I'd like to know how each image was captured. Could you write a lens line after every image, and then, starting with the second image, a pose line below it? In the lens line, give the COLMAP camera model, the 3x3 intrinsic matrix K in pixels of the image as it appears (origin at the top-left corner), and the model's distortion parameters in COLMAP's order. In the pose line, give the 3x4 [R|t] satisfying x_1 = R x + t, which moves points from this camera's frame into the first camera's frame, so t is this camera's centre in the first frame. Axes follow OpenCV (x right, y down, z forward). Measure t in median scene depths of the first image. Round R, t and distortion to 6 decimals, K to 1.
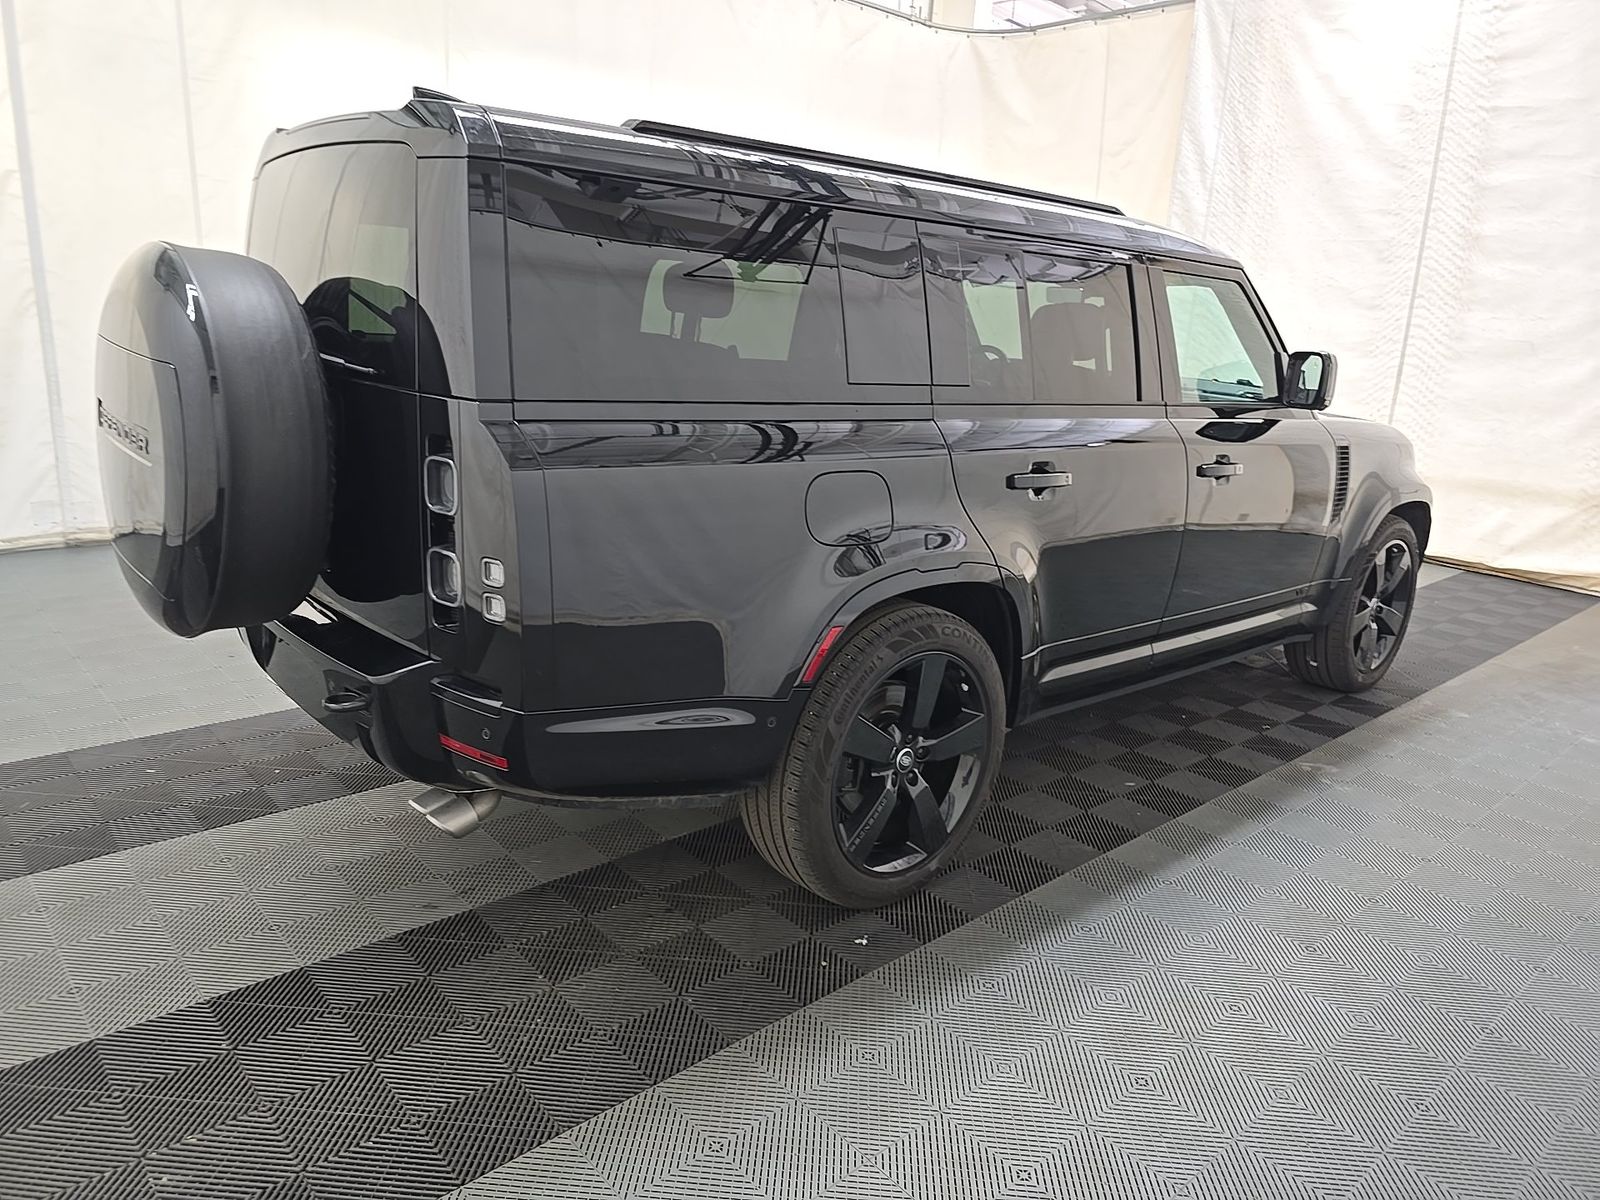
lens RADIAL K [[1050.7, 0, 804.1], [0, 1050.7, 607.5], [0, 0, 1]] dist [-0.027501, -0.004059]
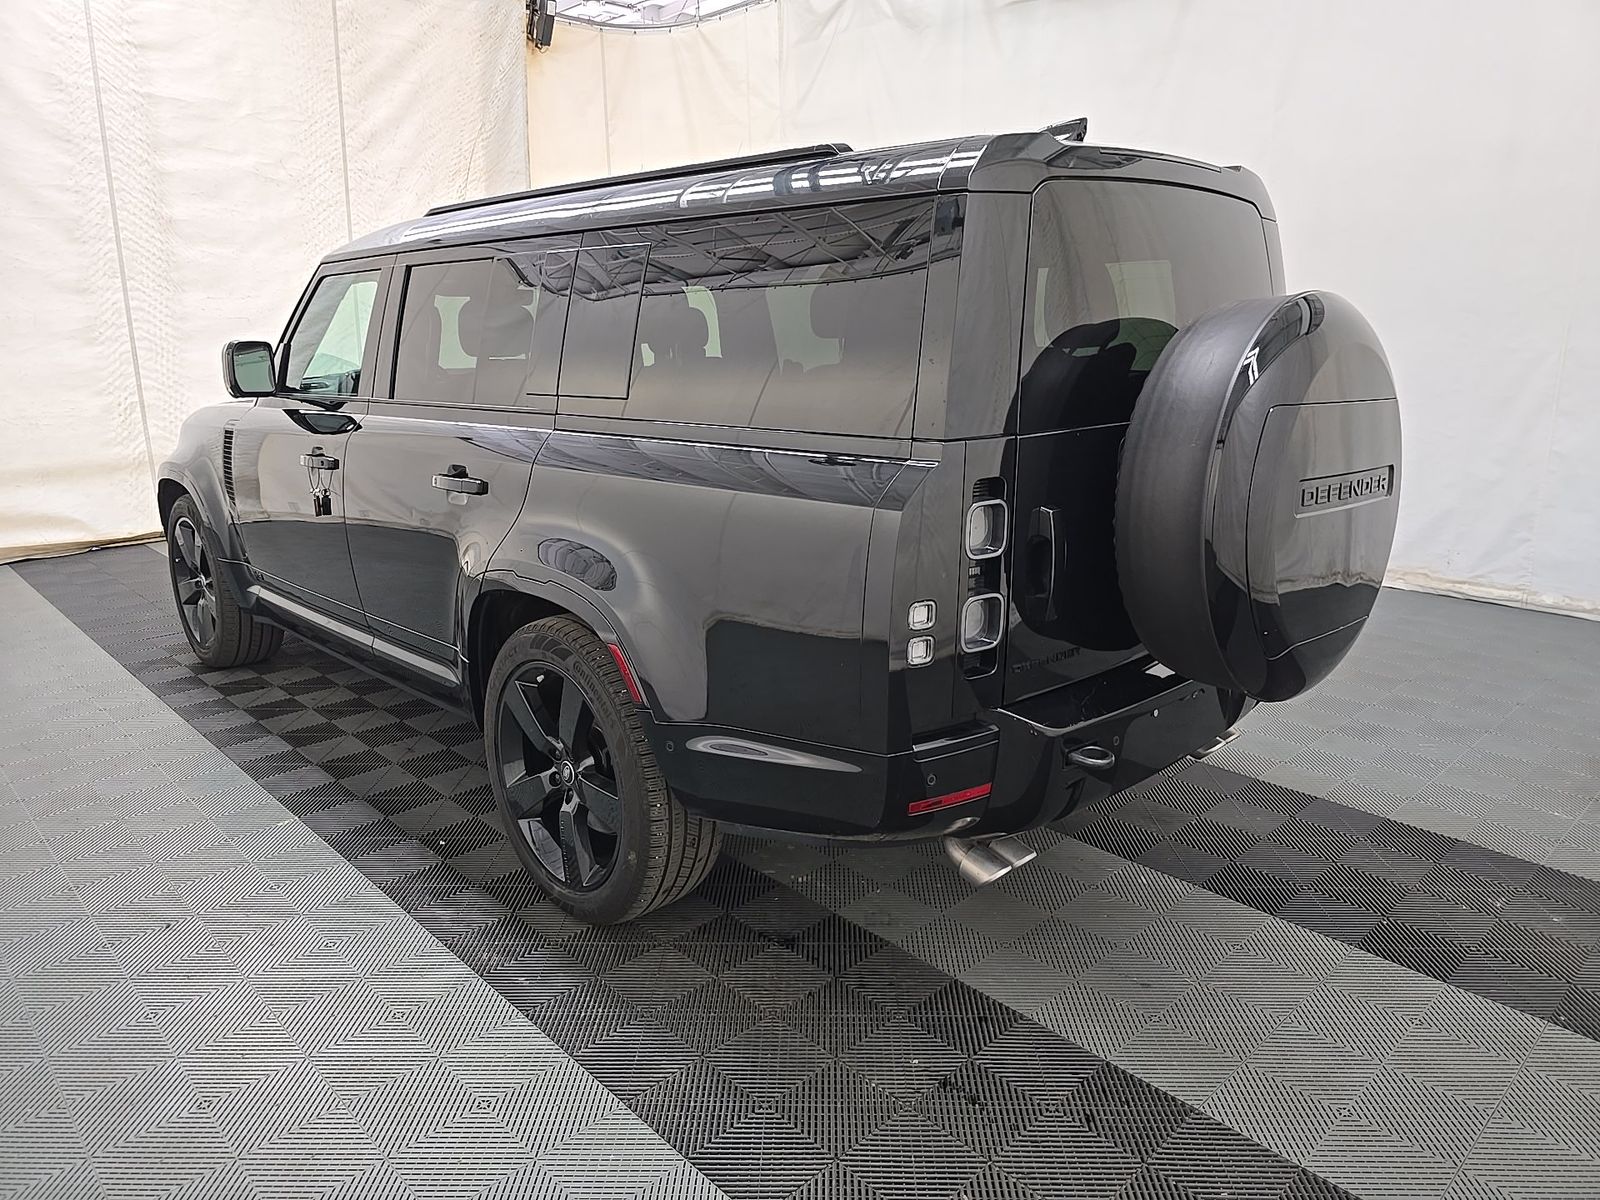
lens RADIAL K [[1050.7, 0, 804.1], [0, 1050.7, 607.5], [0, 0, 1]] dist [-0.027501, -0.004059]
pose [[-0.033704, -0.297188, 0.954224, -0.467884], [0.275604, 0.914983, 0.294701, -0.131827], [-0.960680, 0.272921, 0.051068, 0.435122]]
